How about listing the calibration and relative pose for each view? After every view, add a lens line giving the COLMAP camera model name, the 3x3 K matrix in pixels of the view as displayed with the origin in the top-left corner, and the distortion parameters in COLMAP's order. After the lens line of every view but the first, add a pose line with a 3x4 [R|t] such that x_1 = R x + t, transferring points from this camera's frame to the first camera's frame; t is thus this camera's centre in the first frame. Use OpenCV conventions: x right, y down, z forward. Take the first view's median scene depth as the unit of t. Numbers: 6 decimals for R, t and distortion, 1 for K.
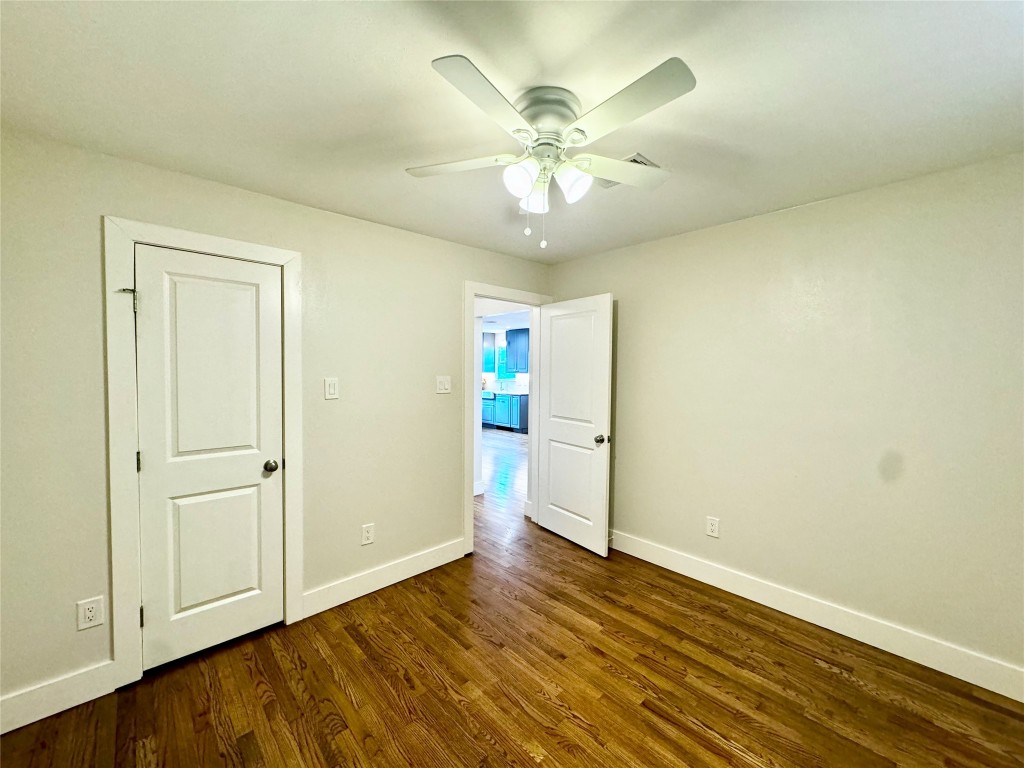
lens RADIAL K [[407.3, 0, 511.4], [0, 407.3, 384.2], [0, 0, 1]] dist [-0.001611, -0.000277]
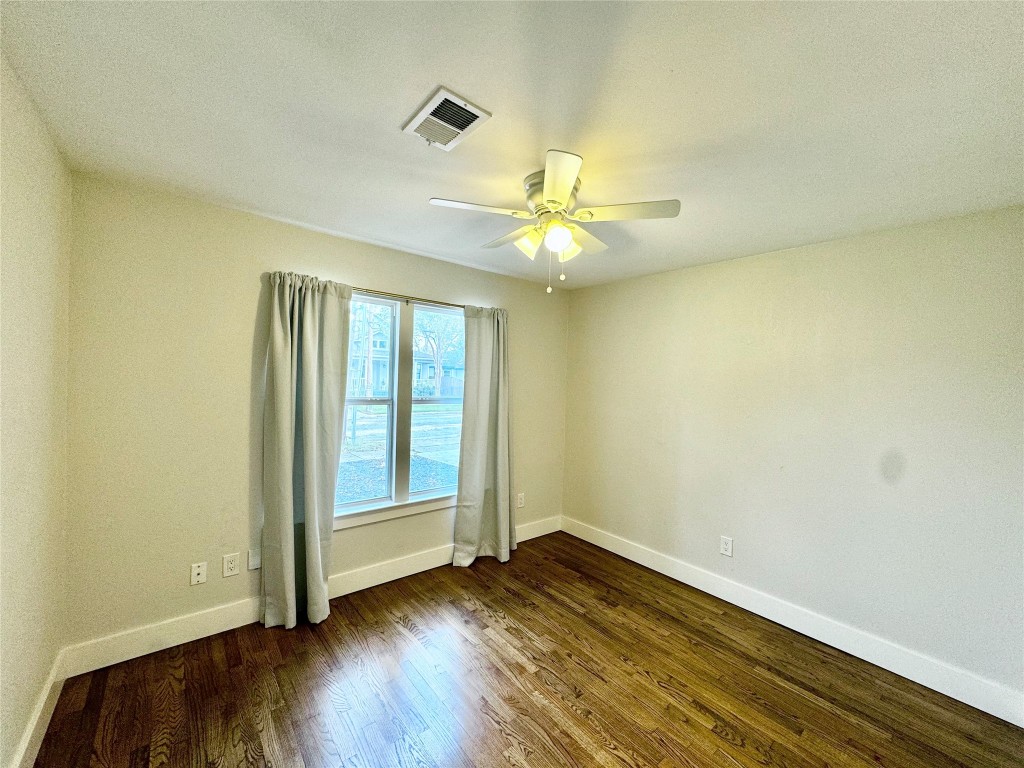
lens RADIAL K [[407.3, 0, 511.4], [0, 407.3, 384.2], [0, 0, 1]] dist [-0.001611, -0.000277]
pose [[-0.997242, -0.039687, 0.062711, 0.092567], [-0.036924, 0.998321, 0.044621, -0.096131], [-0.064376, 0.042183, -0.997034, 2.014520]]
